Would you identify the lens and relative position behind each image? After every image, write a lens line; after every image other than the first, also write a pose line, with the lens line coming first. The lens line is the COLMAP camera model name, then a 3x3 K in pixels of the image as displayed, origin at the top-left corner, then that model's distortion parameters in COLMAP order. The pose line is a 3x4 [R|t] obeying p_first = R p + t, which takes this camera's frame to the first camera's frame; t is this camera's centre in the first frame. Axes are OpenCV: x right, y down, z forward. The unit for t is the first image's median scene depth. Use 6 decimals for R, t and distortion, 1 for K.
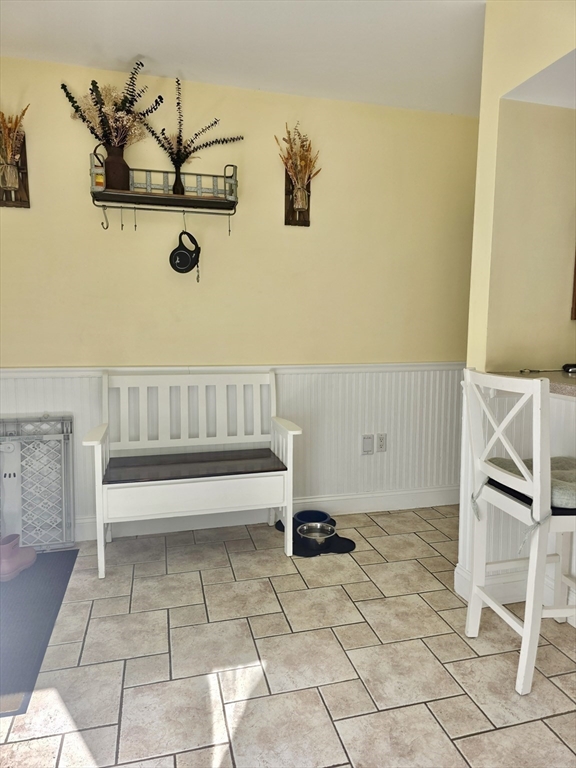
lens RADIAL K [[517.5, 0, 292.3], [0, 517.5, 378.9], [0, 0, 1]] dist [0.022194, -0.004308]
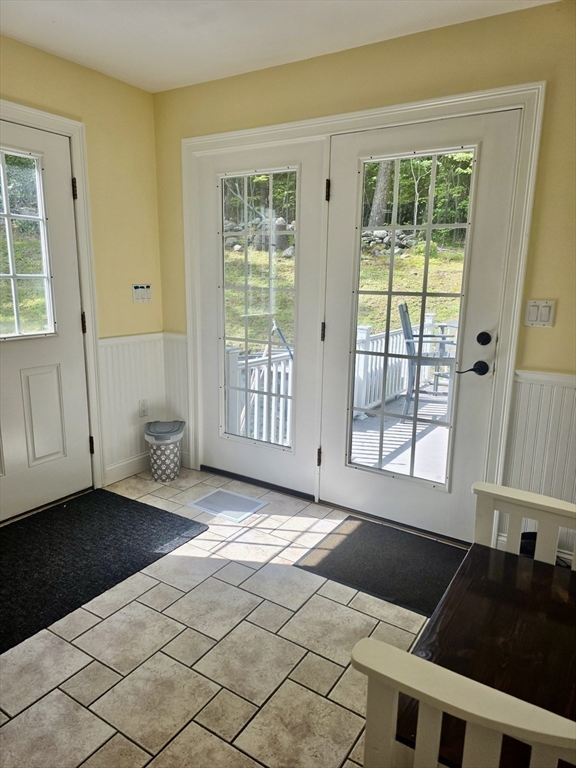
lens RADIAL K [[517.5, 0, 290.8], [0, 517.5, 385.0], [0, 0, 1]] dist [0.022194, -0.004308]
pose [[-0.730131, 0.147587, -0.667178, 0.398135], [-0.086691, 0.948498, 0.304690, -0.301504], [0.677786, 0.280302, -0.679733, 1.694623]]
